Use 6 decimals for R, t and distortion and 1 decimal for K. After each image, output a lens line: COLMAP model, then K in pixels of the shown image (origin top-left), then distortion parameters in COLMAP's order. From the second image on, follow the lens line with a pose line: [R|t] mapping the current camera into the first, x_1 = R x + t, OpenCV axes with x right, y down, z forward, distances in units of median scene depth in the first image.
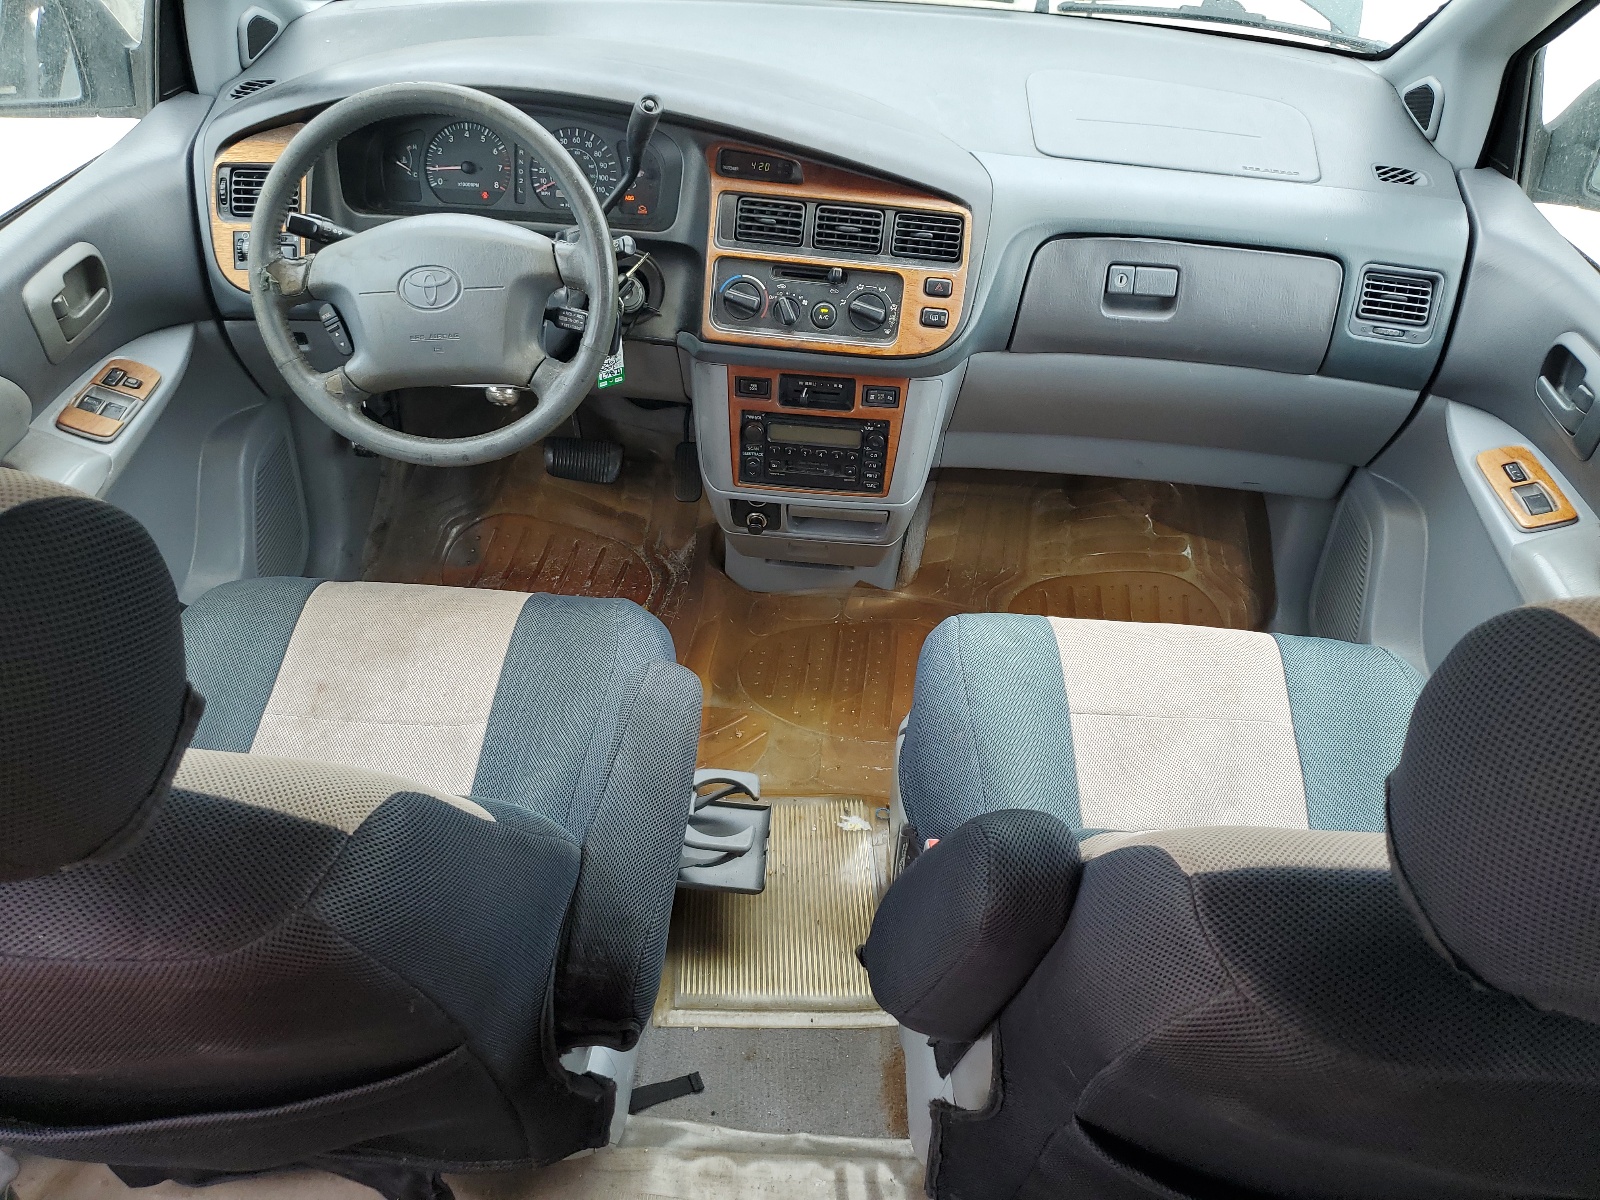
lens RADIAL K [[1204.1, 0, 799.0], [0, 1204.1, 602.6], [0, 0, 1]] dist [0.009945, 0.001401]
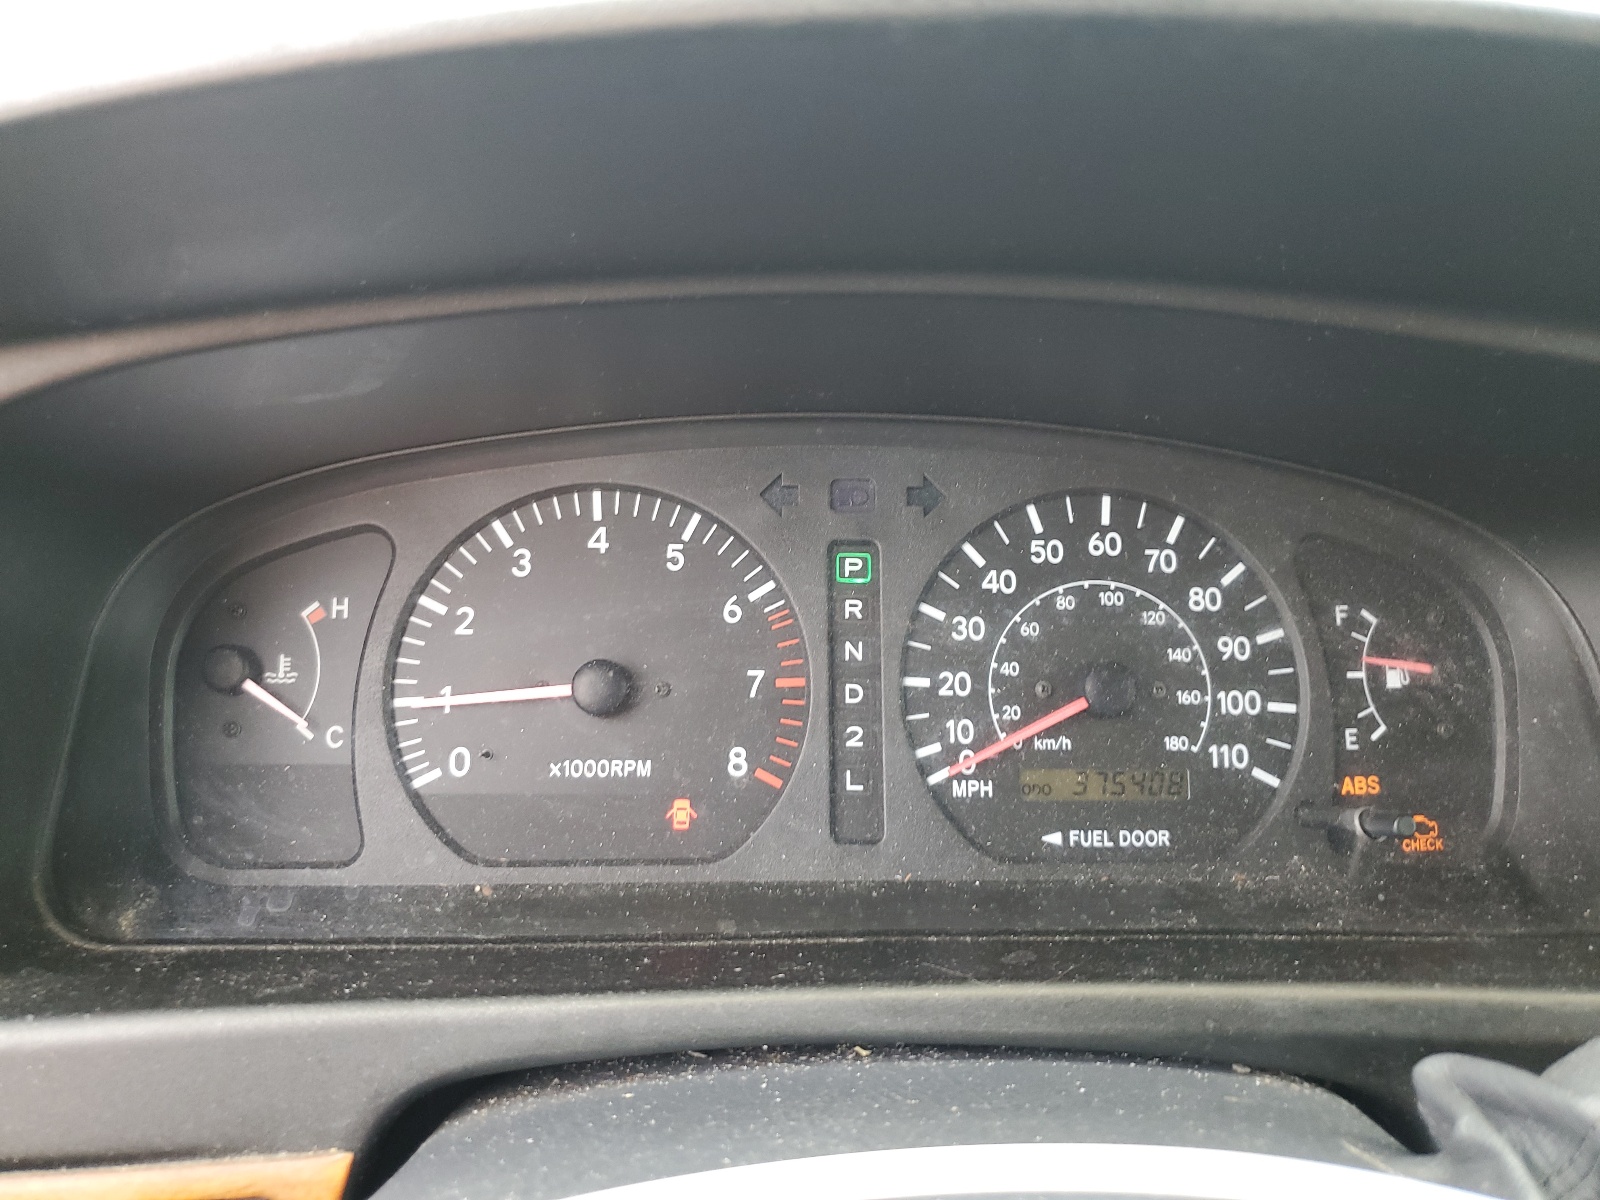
lens RADIAL K [[1204.1, 0, 802.3], [0, 1204.1, 599.6], [0, 0, 1]] dist [0.009945, 0.001401]
pose [[0.996511, -0.042091, 0.072075, -0.254350], [0.064256, 0.938003, -0.340619, -0.302586], [-0.053270, 0.344062, 0.937435, 0.800420]]
